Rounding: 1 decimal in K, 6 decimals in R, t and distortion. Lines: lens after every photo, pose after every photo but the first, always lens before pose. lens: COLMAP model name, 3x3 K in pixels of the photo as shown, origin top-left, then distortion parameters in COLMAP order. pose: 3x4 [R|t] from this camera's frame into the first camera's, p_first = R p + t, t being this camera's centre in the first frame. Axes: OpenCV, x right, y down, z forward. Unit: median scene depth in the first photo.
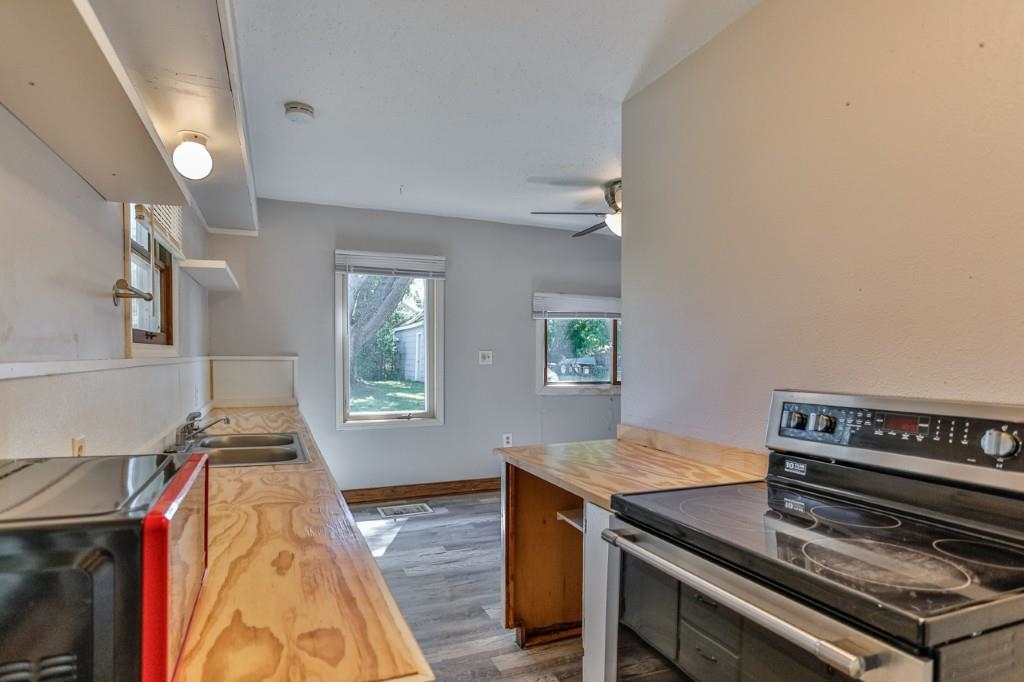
lens RADIAL K [[551.1, 0, 504.3], [0, 551.1, 341.2], [0, 0, 1]] dist [-0.059545, 0.035689]
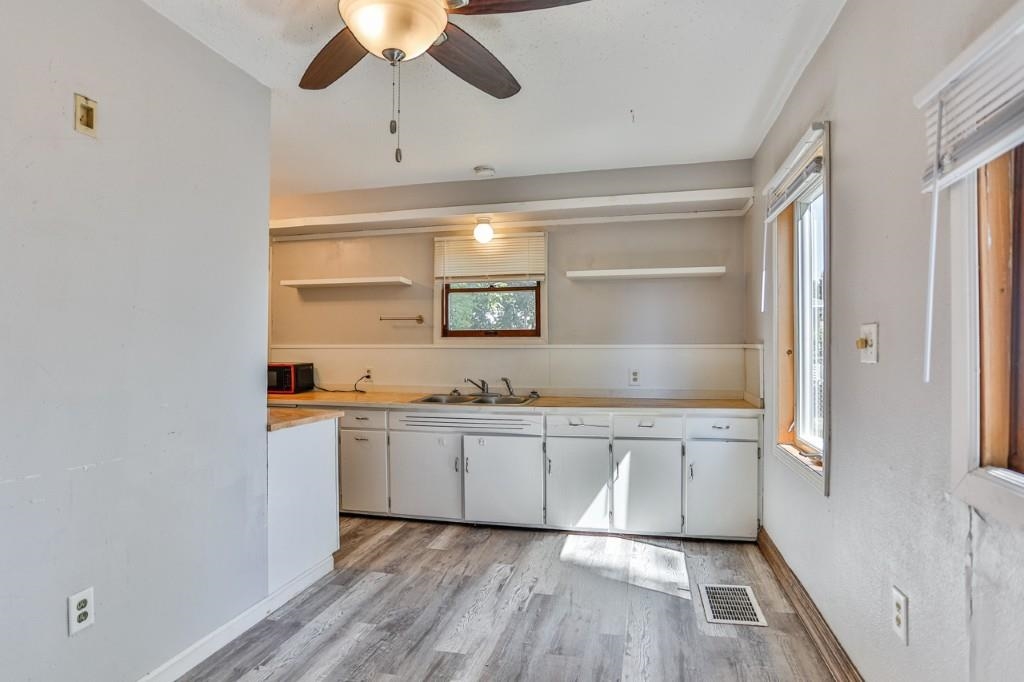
lens RADIAL K [[542.3, 0, 489.5], [0, 542.3, 340.5], [0, 0, 1]] dist [-0.021968, 0.000184]
pose [[-0.609001, -0.000897, -0.793169, 0.887560], [0.023142, 0.999554, -0.018899, 0.052464], [0.792832, -0.029865, -0.608709, 2.305625]]
